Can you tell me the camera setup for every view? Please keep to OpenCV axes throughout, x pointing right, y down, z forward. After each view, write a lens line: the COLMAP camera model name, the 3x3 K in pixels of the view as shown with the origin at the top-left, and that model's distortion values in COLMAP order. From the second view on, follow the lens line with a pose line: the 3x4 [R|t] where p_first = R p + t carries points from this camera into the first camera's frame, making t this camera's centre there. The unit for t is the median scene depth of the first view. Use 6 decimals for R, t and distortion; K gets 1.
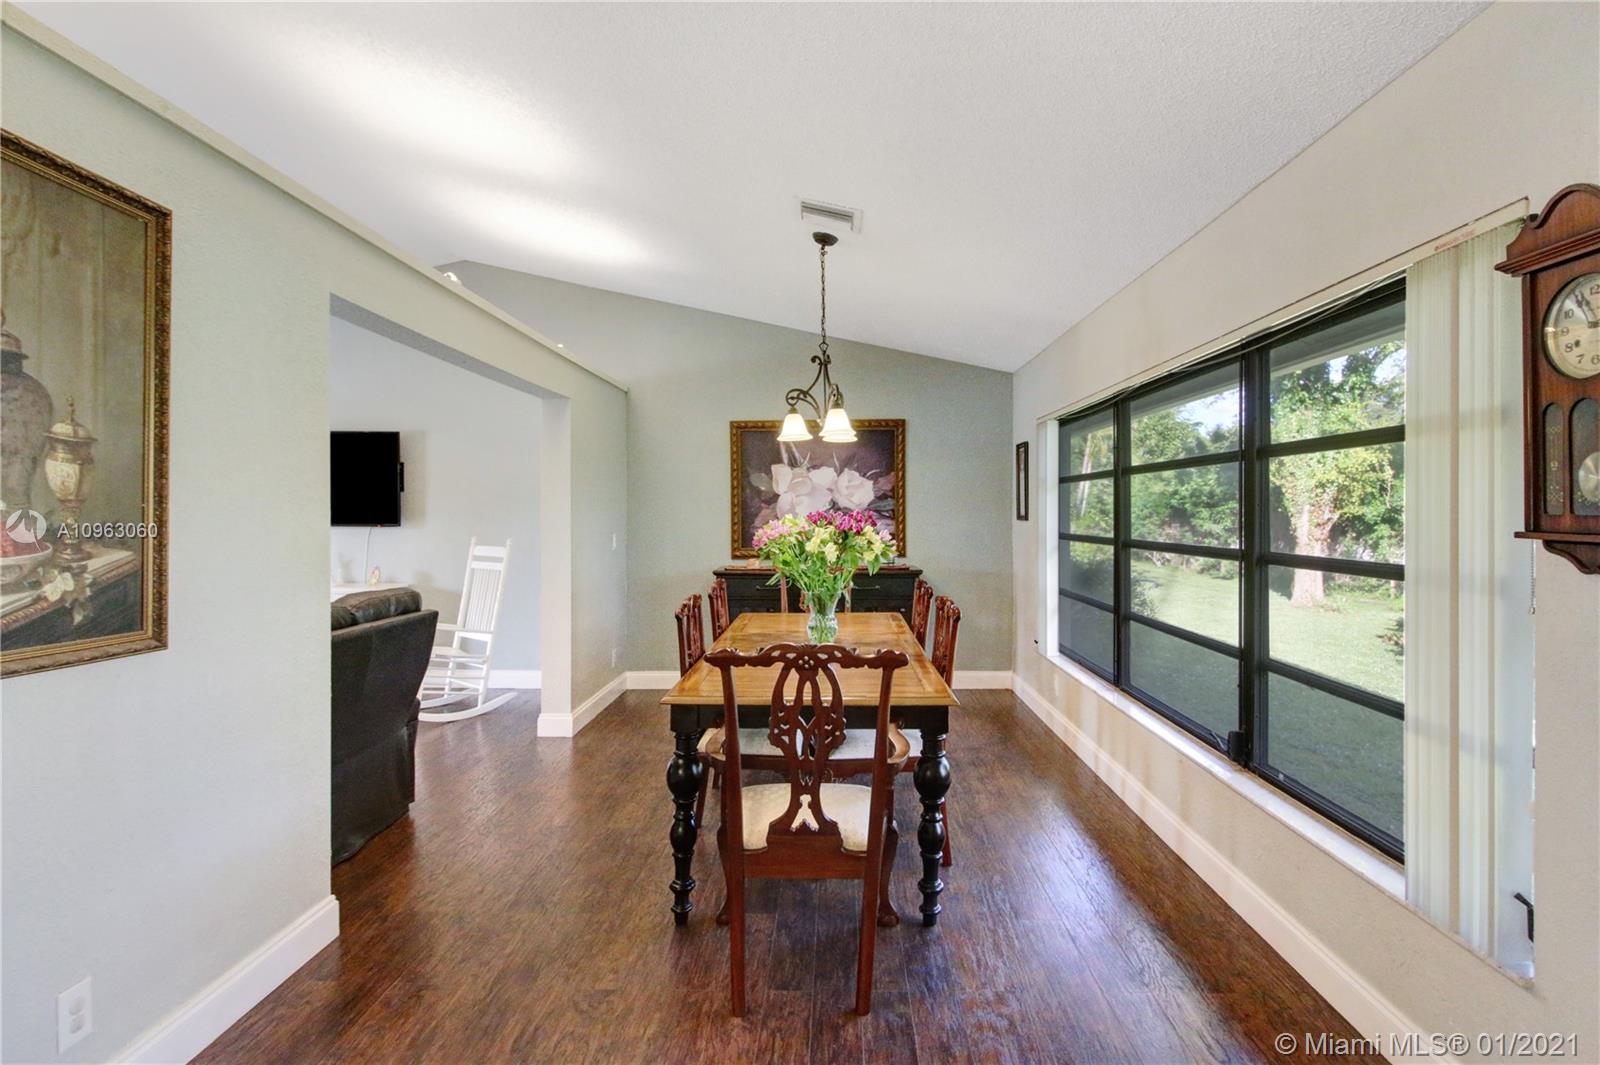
lens RADIAL K [[834.8, 0, 838.4], [0, 834.8, 554.1], [0, 0, 1]] dist [0.001740, 0.000103]
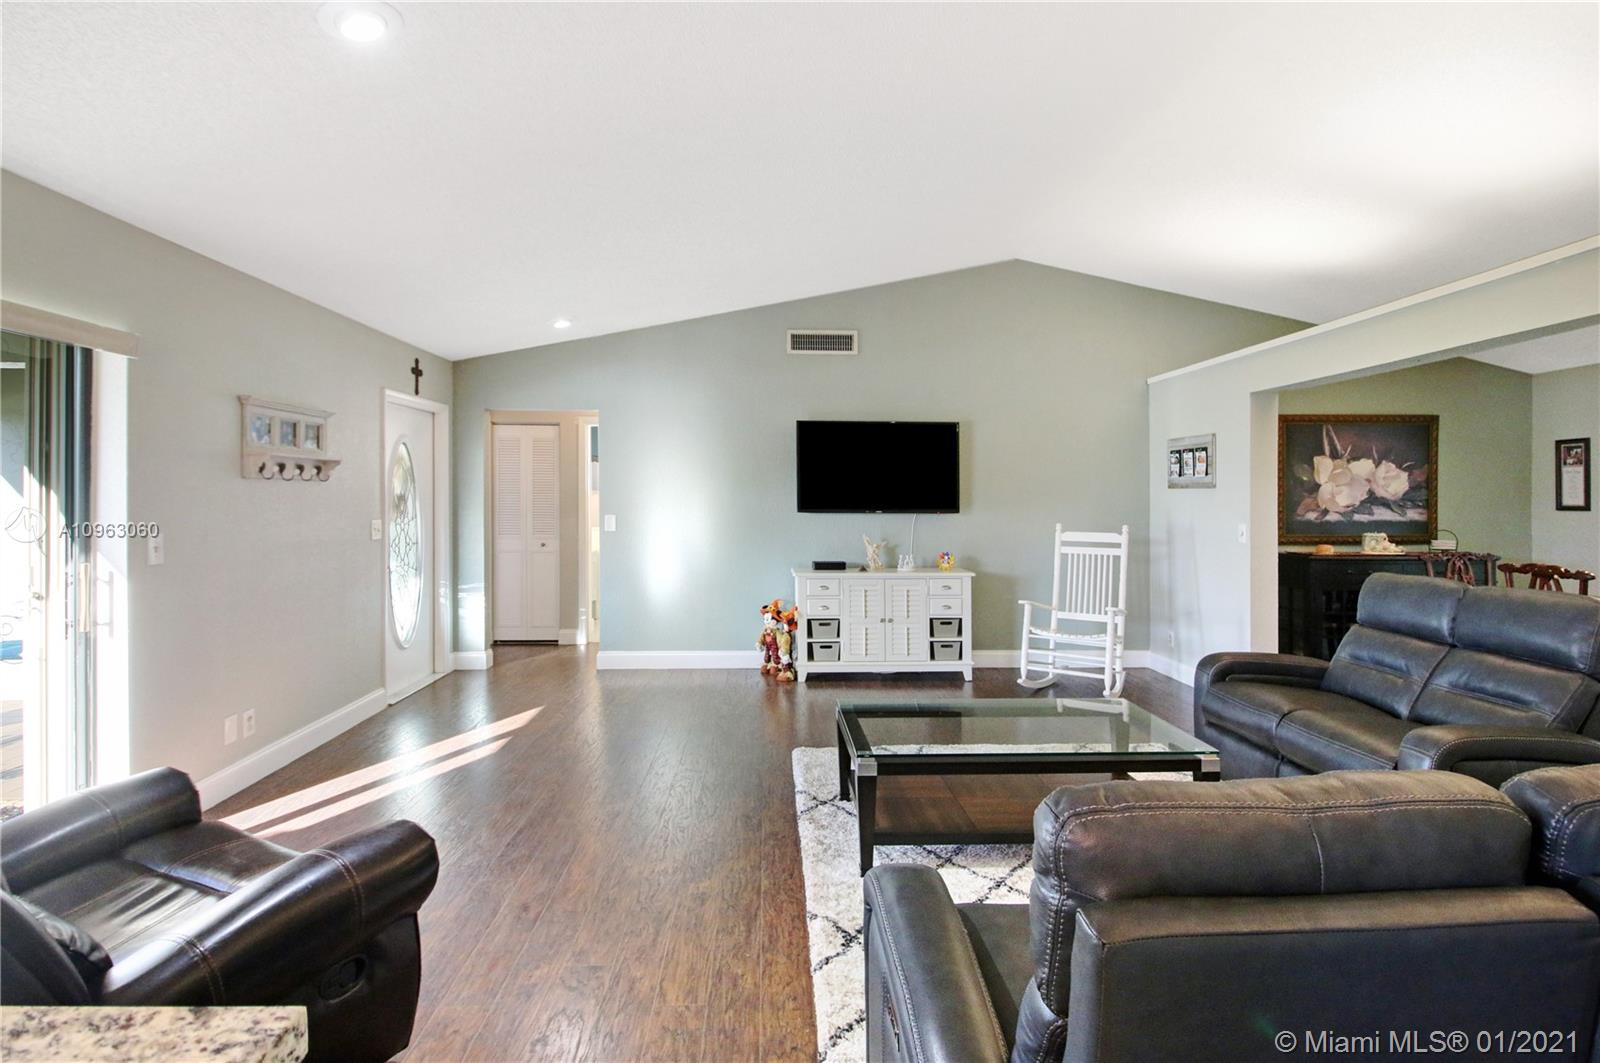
lens RADIAL K [[807.1, 0, 796.7], [0, 807.1, 502.1], [0, 0, 1]] dist [-0.004108, -0.001658]
pose [[0.999700, 0.008192, 0.023099, -0.761095], [-0.007245, 0.999141, -0.040814, -0.002556], [-0.023414, 0.040634, 0.998900, -0.004032]]
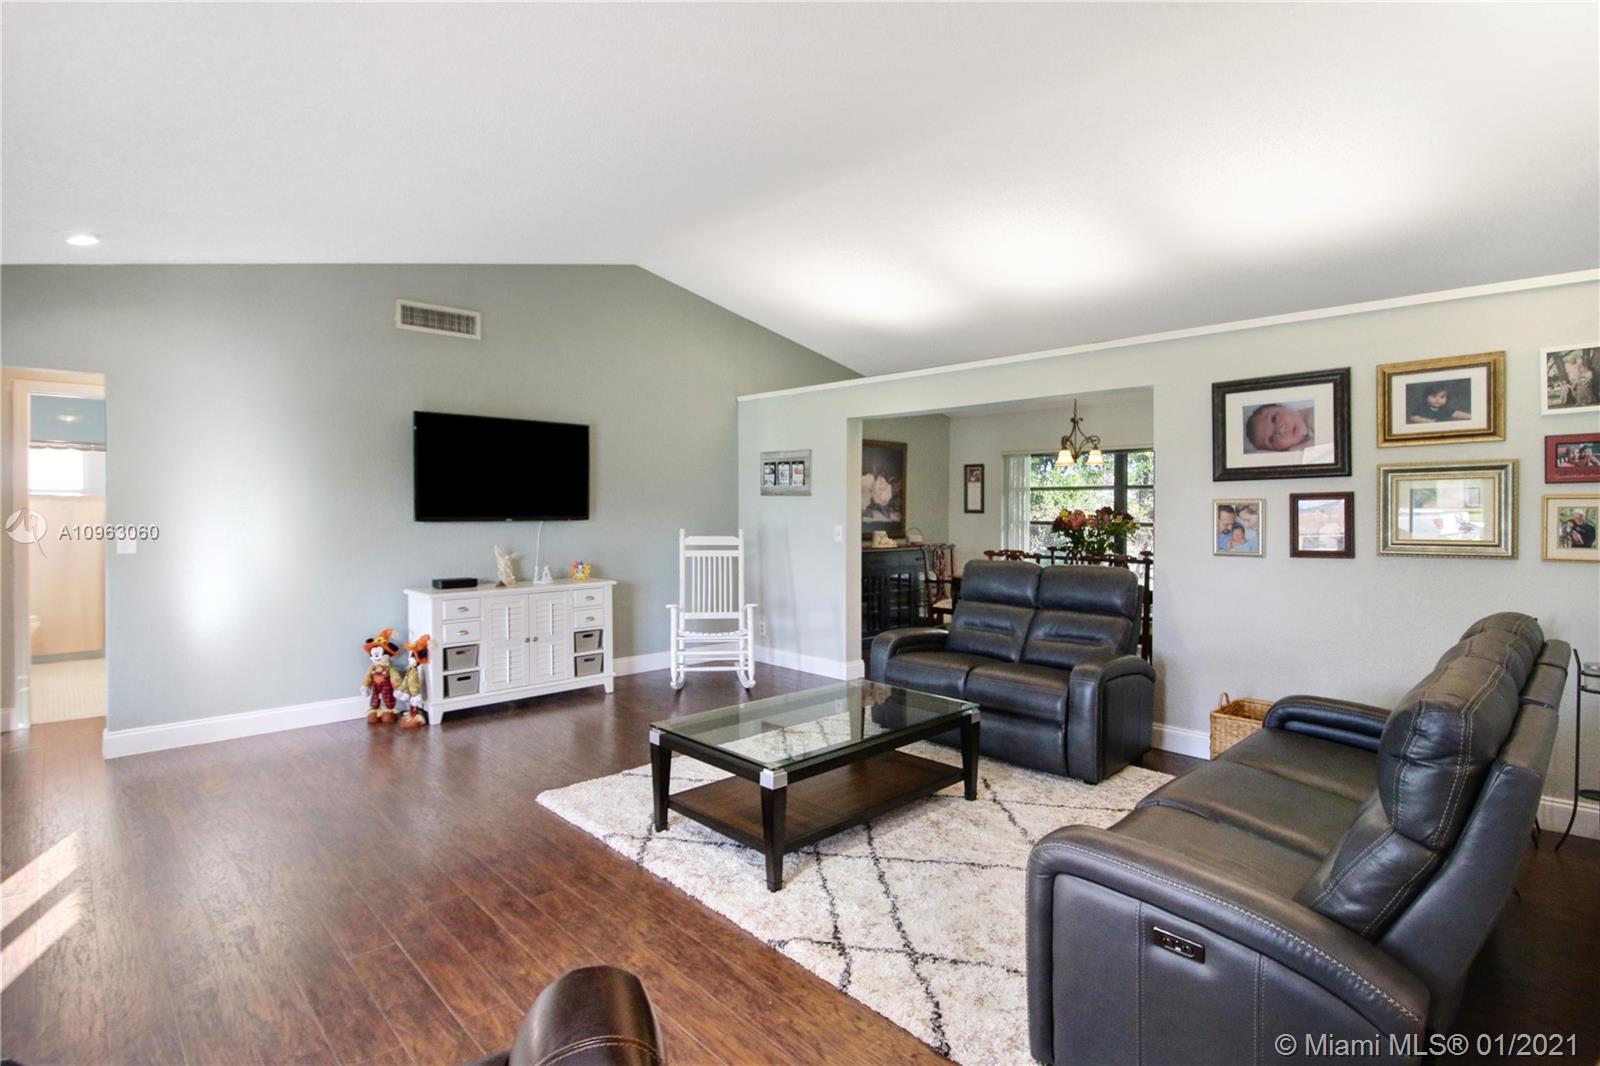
lens RADIAL K [[812.9, 0, 806.4], [0, 812.9, 505.7], [0, 0, 1]] dist [-0.002670, -0.000942]
pose [[0.726805, 0.007573, 0.686802, -1.002492], [0.023882, 0.999056, -0.036290, -0.006714], [-0.686428, 0.042778, 0.725938, 0.107465]]
